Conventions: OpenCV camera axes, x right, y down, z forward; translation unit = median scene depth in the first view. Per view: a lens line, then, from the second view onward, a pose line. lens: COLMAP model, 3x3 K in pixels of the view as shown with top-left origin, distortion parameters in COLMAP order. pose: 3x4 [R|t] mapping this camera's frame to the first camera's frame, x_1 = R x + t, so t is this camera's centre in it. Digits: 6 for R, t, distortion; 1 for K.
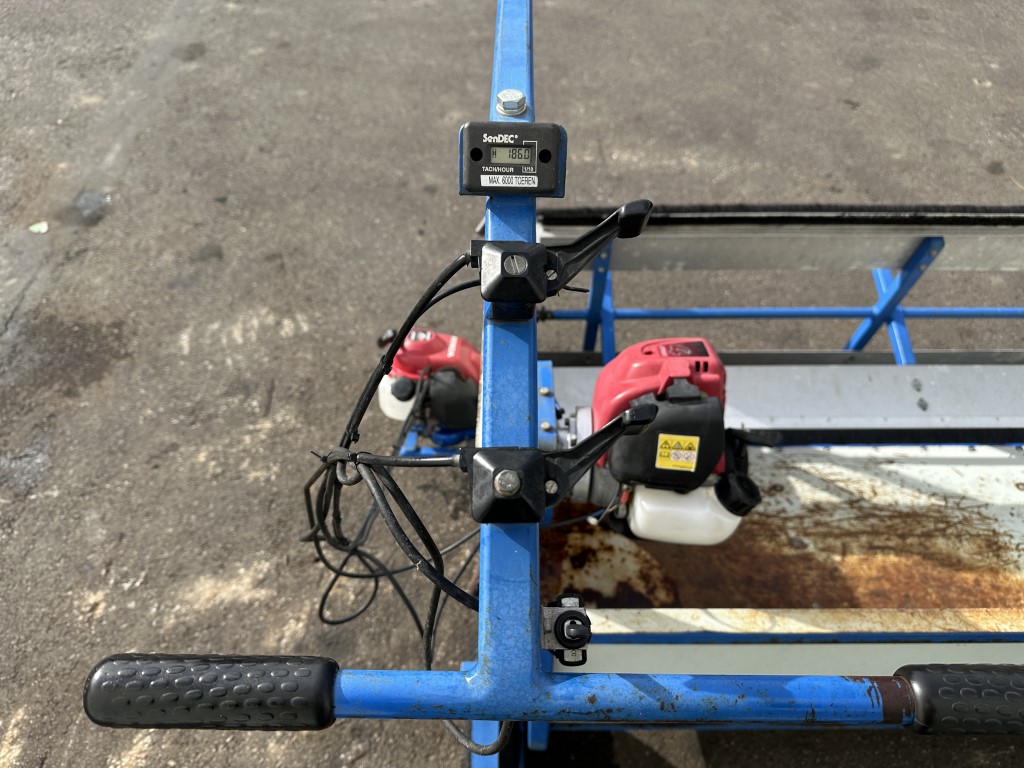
lens RADIAL K [[724.7, 0, 512.0], [0, 724.7, 384.0], [0, 0, 1]] dist [0.088447, -0.122123]
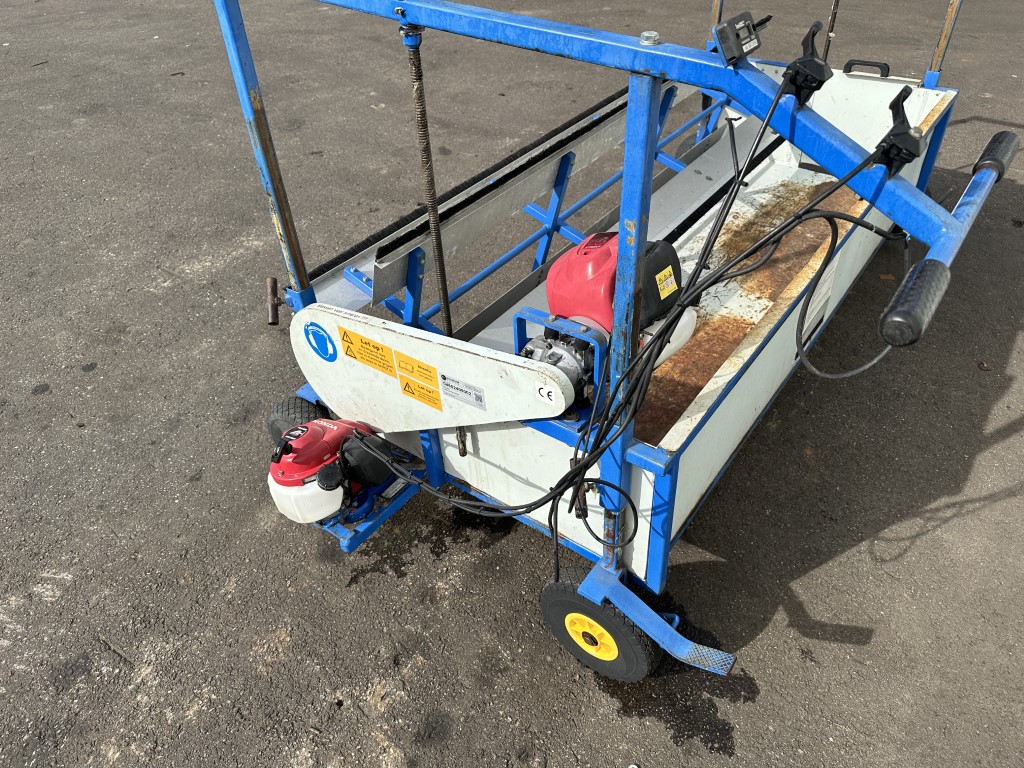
lens RADIAL K [[724.7, 0, 512.0], [0, 724.7, 384.0], [0, 0, 1]] dist [0.088447, -0.122123]
pose [[0.600230, -0.532643, 0.596670, -0.477665], [0.604441, 0.790631, 0.097743, -0.036110], [-0.523809, 0.301983, 0.796512, 0.034821]]
